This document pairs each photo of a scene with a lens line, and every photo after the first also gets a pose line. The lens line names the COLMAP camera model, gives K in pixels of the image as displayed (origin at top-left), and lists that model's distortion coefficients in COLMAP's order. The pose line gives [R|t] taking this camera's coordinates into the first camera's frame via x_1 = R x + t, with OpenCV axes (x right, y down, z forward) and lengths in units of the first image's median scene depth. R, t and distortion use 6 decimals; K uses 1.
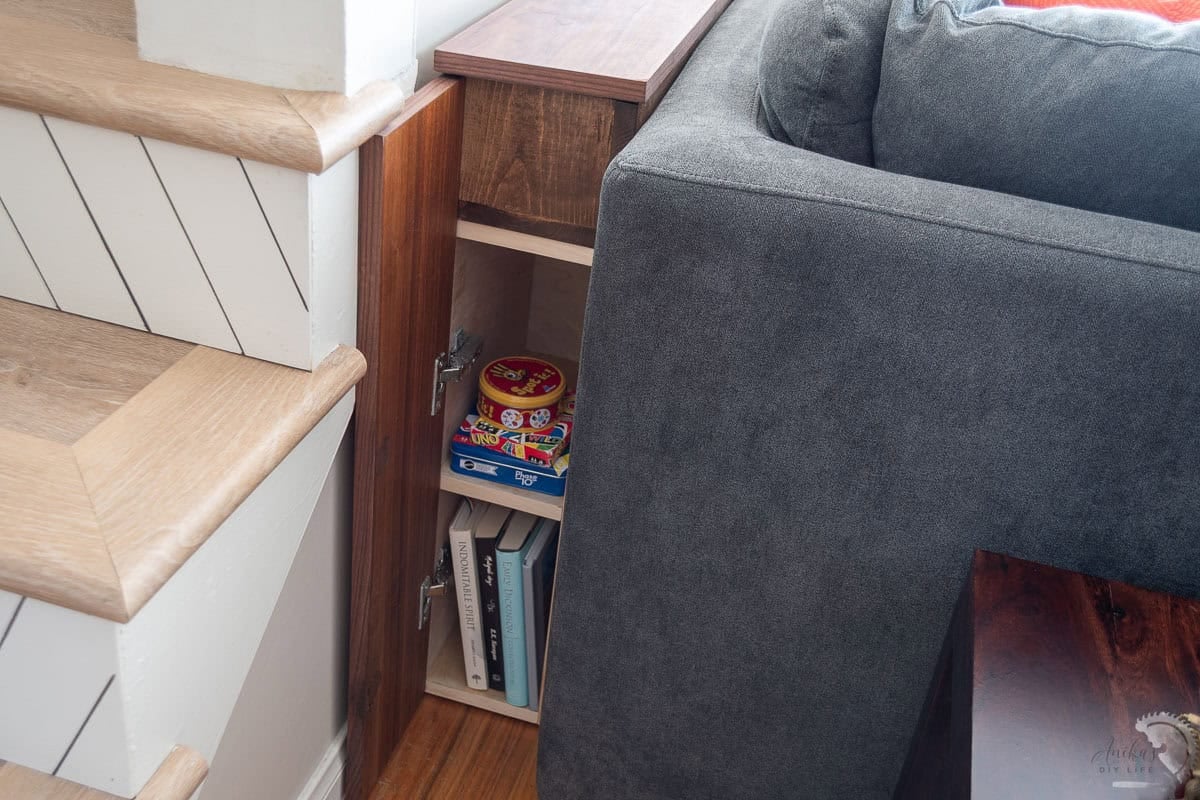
lens RADIAL K [[1196.7, 0, 582.7], [0, 1196.7, 426.5], [0, 0, 1]] dist [-0.008826, -0.035295]
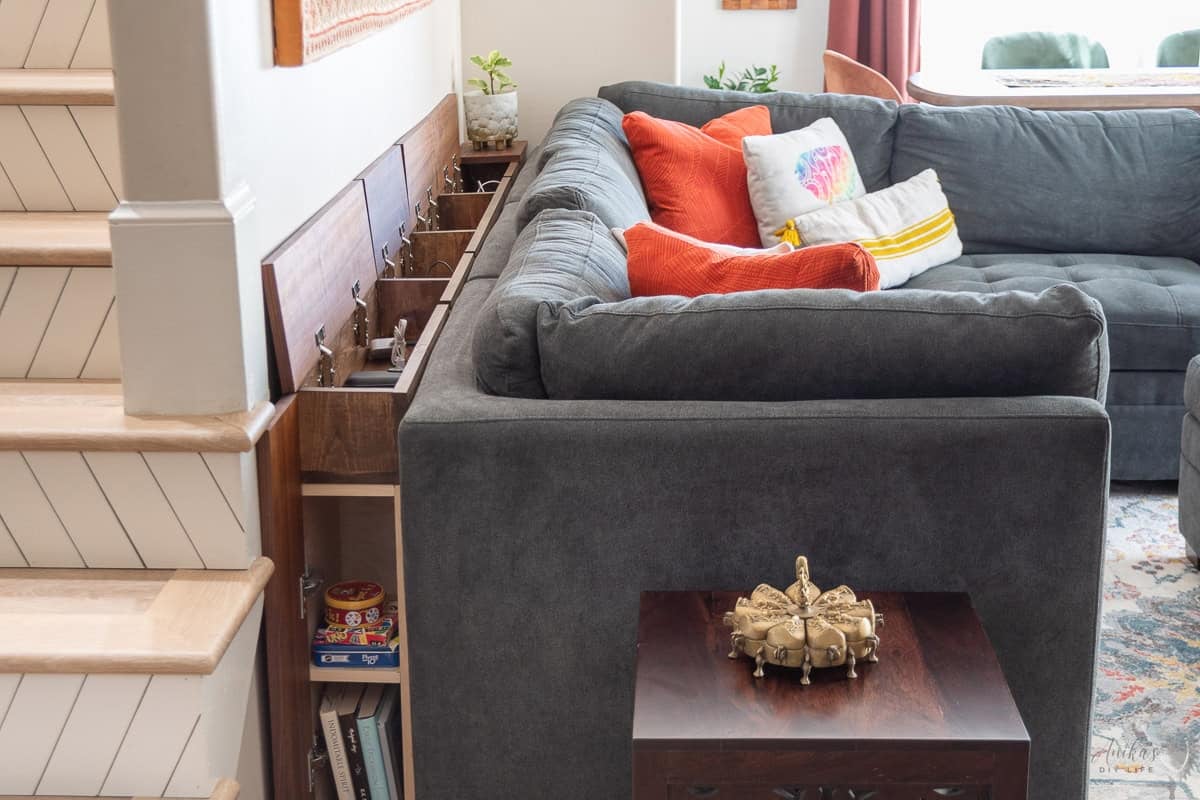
lens RADIAL K [[1577.4, 0, 600.0], [0, 1577.4, 400.0], [0, 0, 1]] dist [0.003860, -0.045569]
pose [[0.961670, -0.170661, 0.214627, -0.169412], [0.223487, 0.941336, -0.252862, 0.362924], [-0.158883, 0.291137, 0.943396, -1.132725]]
